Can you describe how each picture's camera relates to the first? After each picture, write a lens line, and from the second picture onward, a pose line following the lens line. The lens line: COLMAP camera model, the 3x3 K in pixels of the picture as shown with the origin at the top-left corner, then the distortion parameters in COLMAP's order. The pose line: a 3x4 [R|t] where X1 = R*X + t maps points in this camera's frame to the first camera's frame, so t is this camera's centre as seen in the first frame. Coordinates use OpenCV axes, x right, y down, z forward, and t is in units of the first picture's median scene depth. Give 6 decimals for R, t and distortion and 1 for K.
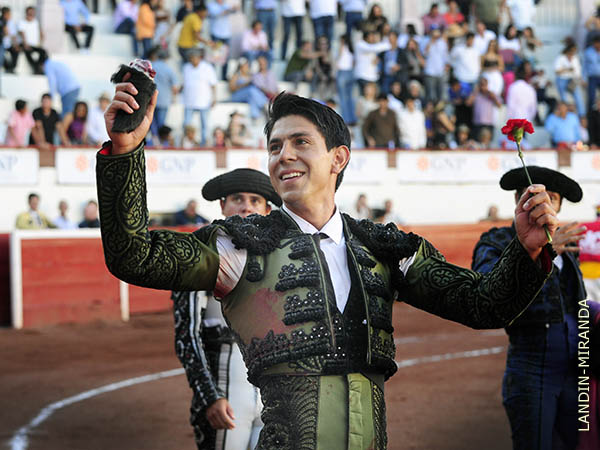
lens RADIAL K [[1586.4, 0, 300.0], [0, 1586.4, 225.0], [0, 0, 1]] dist [0.073401, 0.808344]
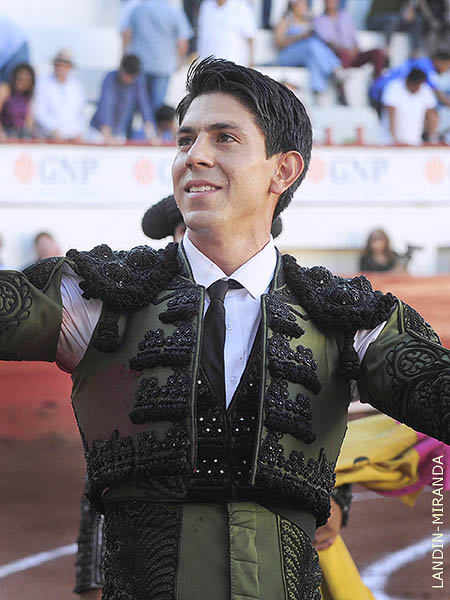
lens RADIAL K [[1586.4, 0, 225.0], [0, 1586.4, 300.0], [0, 0, 1]] dist [0.073401, 0.808344]
pose [[0.854370, 0.049788, 0.517274, -0.319029], [-0.067120, 0.997635, 0.014838, 0.002202], [-0.515312, -0.047396, 0.855691, 0.457713]]
